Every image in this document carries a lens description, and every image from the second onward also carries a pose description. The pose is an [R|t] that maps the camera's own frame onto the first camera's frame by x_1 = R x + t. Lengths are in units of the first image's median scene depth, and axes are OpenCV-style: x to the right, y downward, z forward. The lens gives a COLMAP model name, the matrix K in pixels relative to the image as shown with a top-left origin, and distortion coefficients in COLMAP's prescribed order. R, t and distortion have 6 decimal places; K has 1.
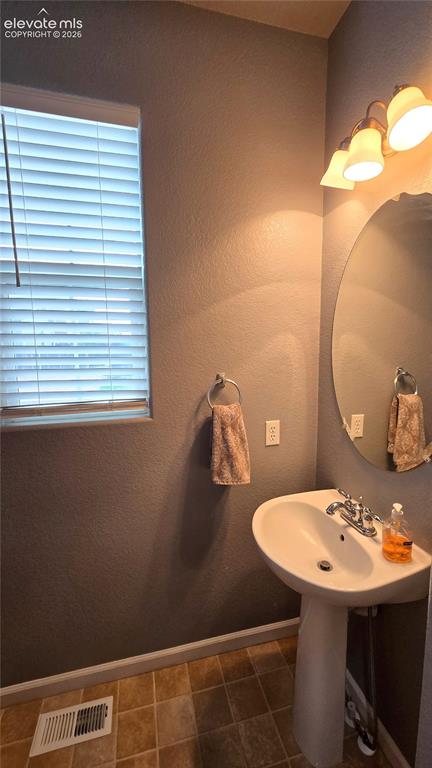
lens RADIAL K [[317.7, 0, 212.4], [0, 317.7, 385.8], [0, 0, 1]] dist [-0.000620, 0.000670]
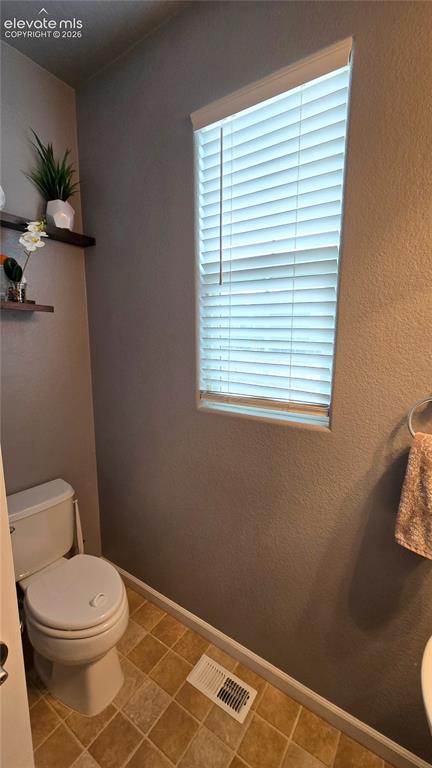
lens RADIAL K [[317.7, 0, 212.4], [0, 317.7, 385.8], [0, 0, 1]] dist [-0.000620, 0.000670]
pose [[0.664134, 0.137096, -0.734936, 0.205400], [-0.108641, 0.990305, 0.086559, -0.050543], [0.739678, 0.022357, 0.672589, 0.214376]]
